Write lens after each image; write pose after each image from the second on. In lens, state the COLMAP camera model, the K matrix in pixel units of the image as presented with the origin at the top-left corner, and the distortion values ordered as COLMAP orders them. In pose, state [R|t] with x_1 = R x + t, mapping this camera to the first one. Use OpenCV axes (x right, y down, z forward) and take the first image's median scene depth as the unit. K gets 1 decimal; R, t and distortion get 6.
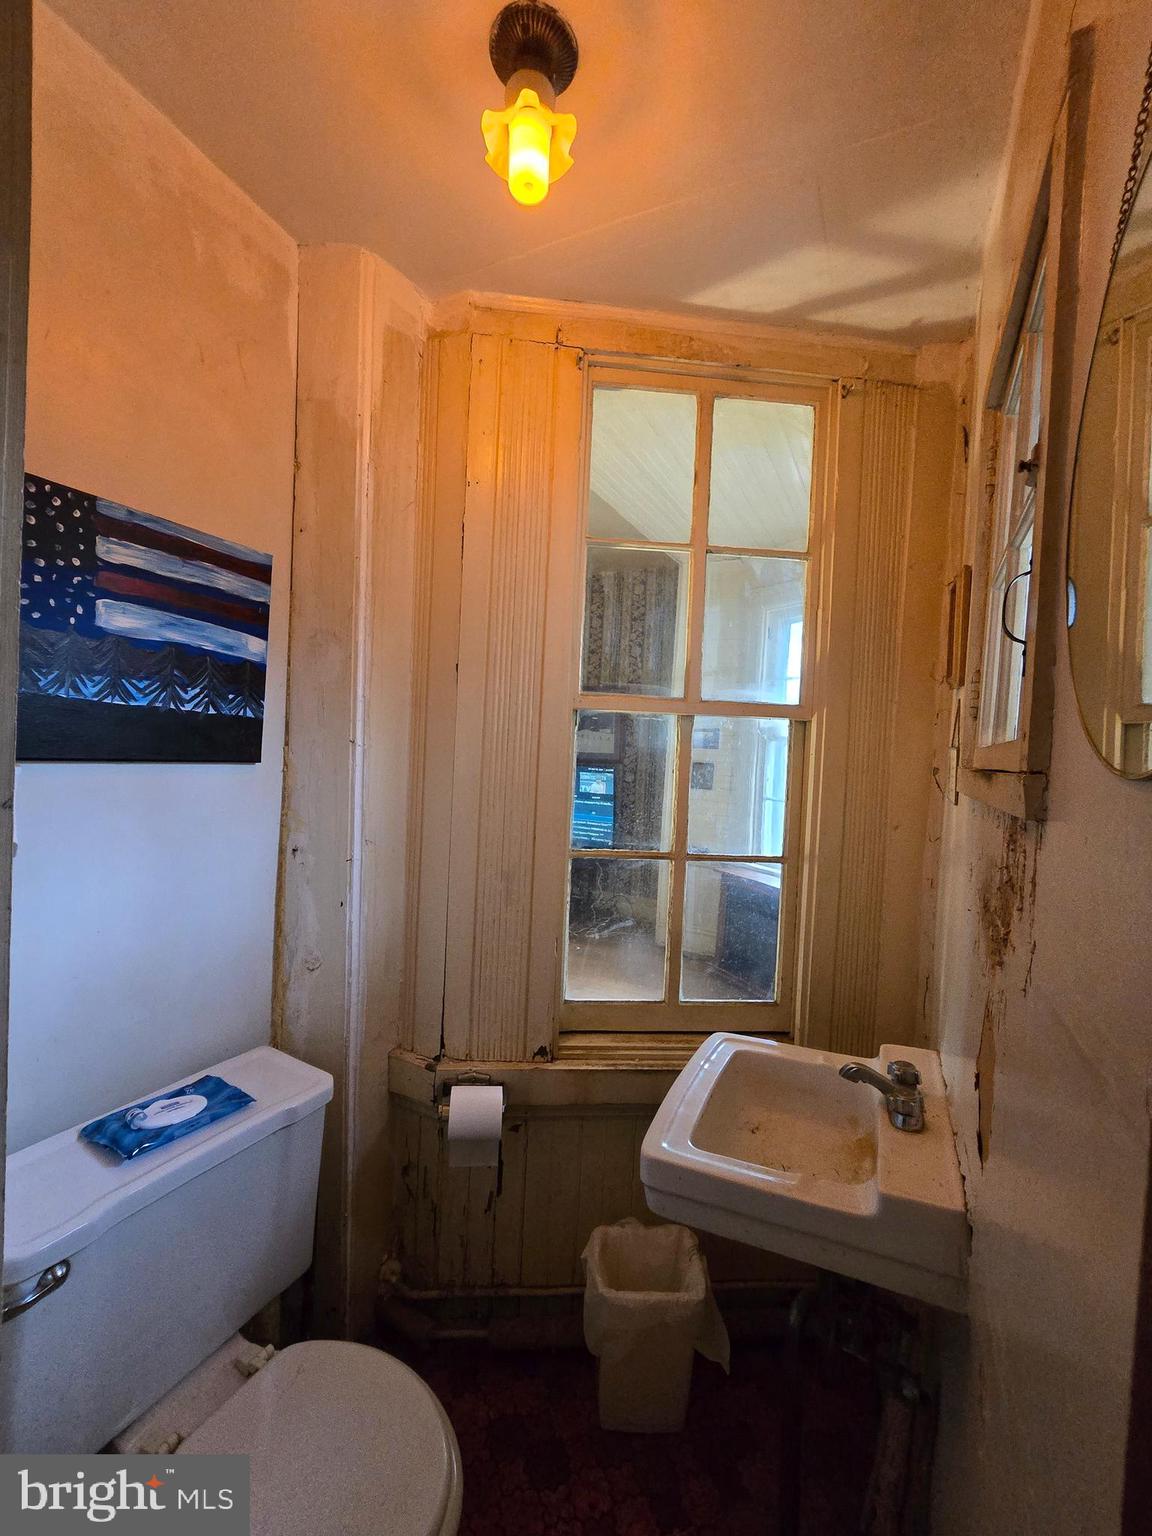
lens RADIAL K [[630.3, 0, 565.1], [0, 630.3, 765.6], [0, 0, 1]] dist [-0.001667, -0.000859]
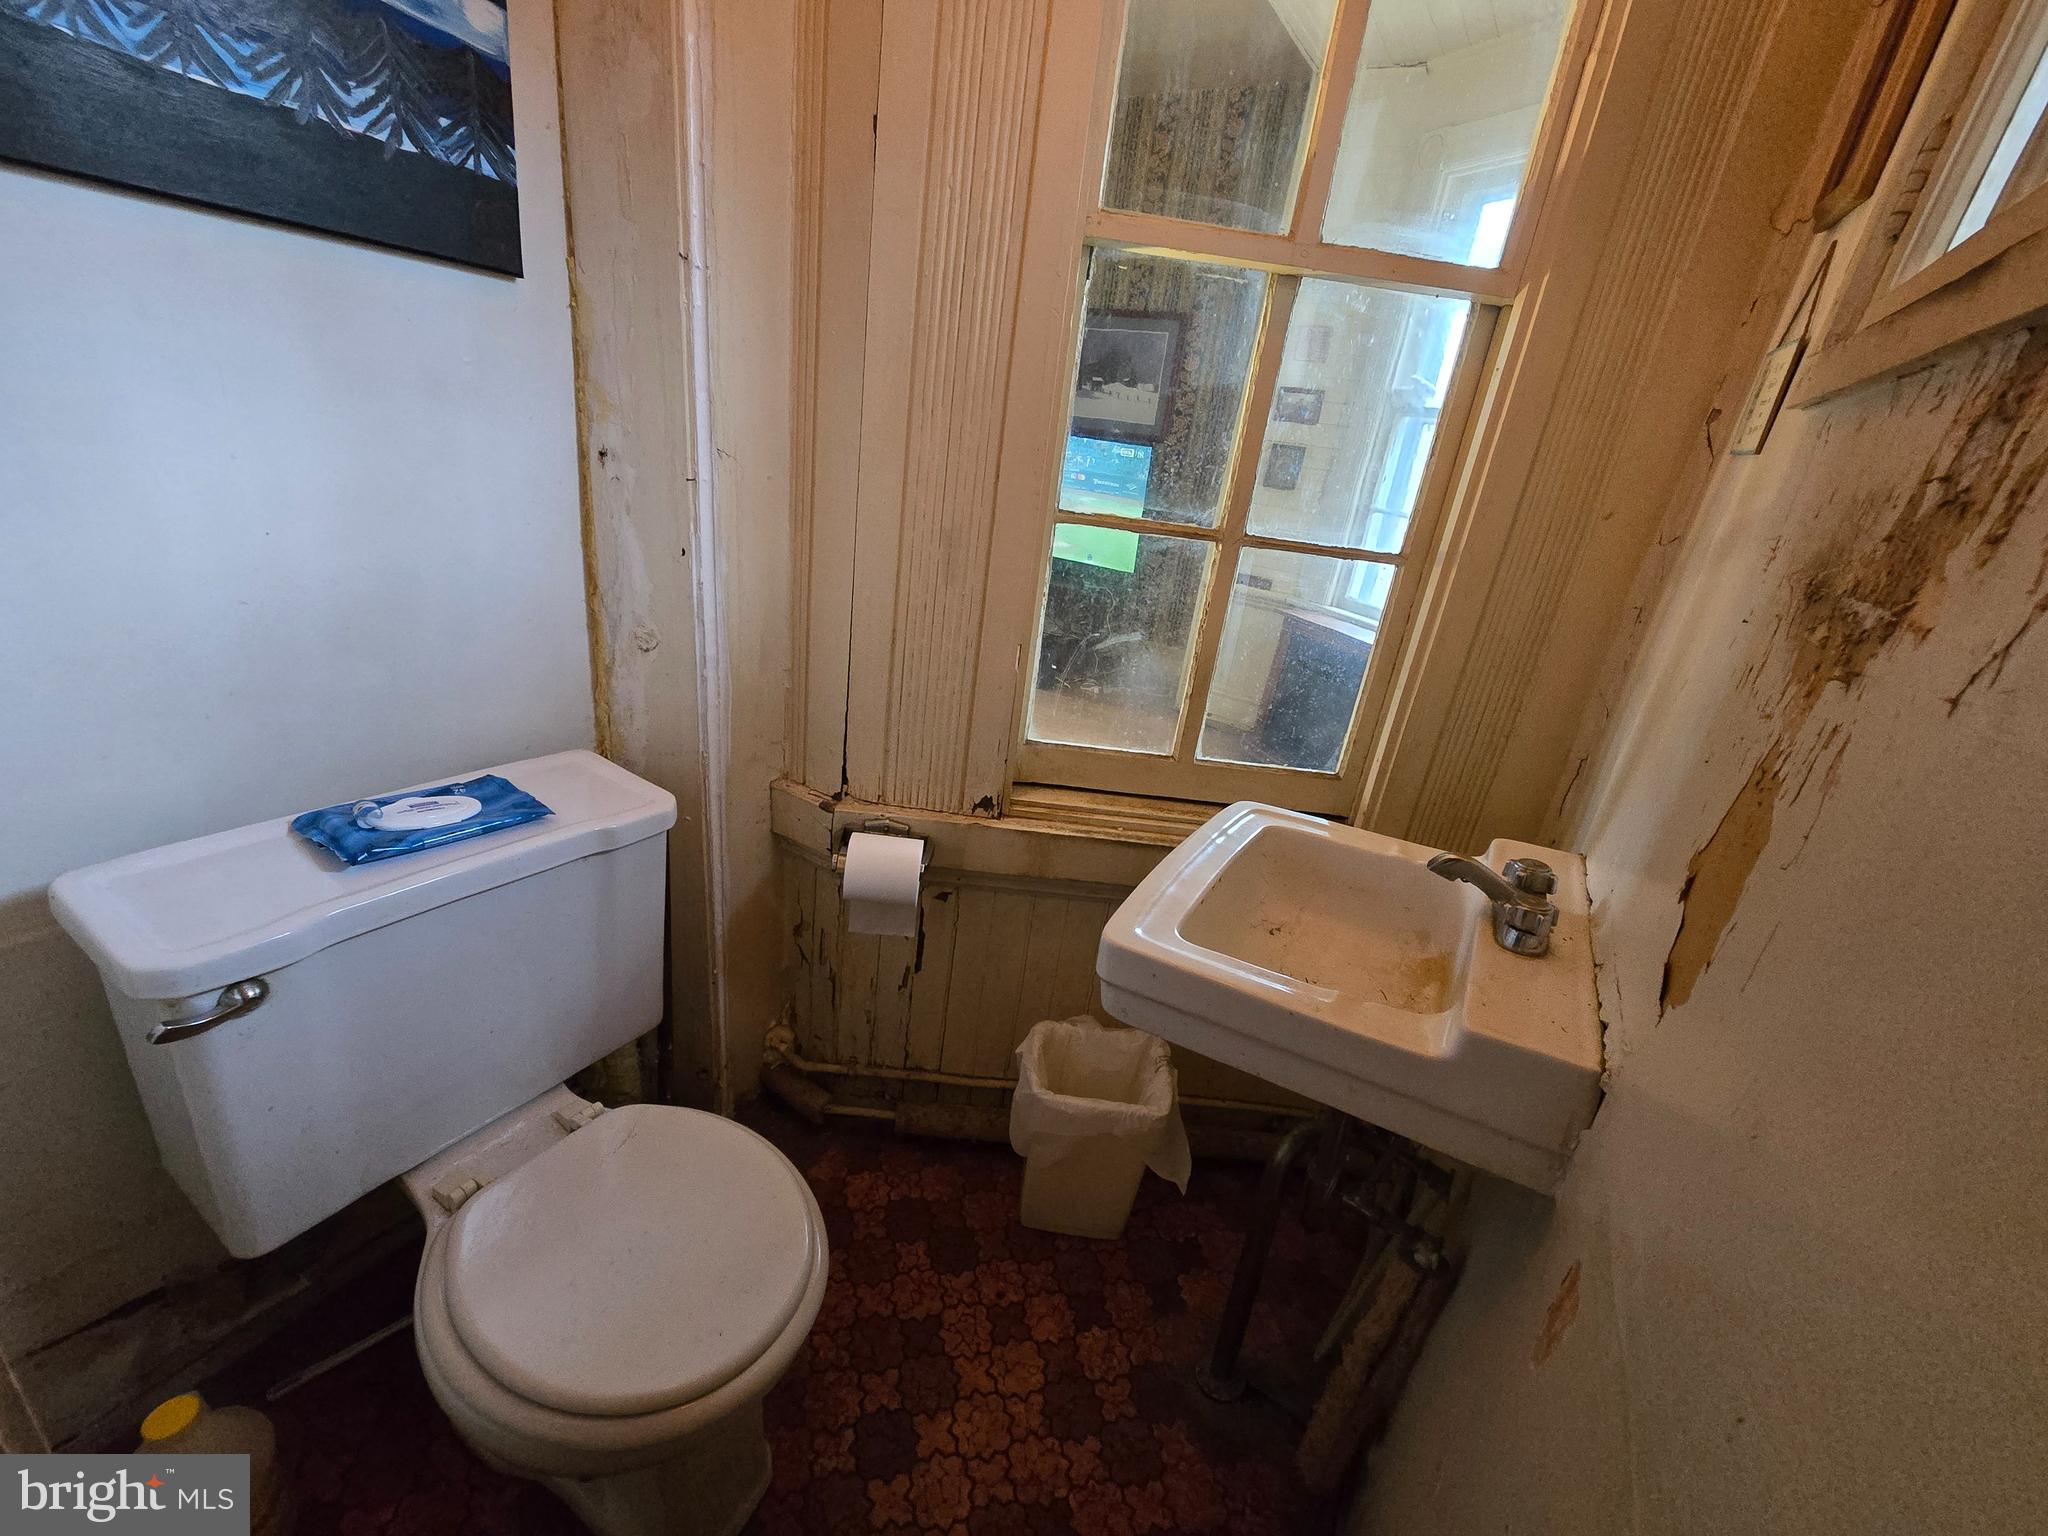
lens RADIAL K [[840.4, 0, 1022.2], [0, 840.4, 778.9], [0, 0, 1]] dist [-0.001667, -0.000859]
pose [[0.994106, 0.102200, -0.036169, 0.037890], [-0.083016, 0.932191, 0.352319, 0.109510], [0.069723, -0.347240, 0.935181, 0.159797]]
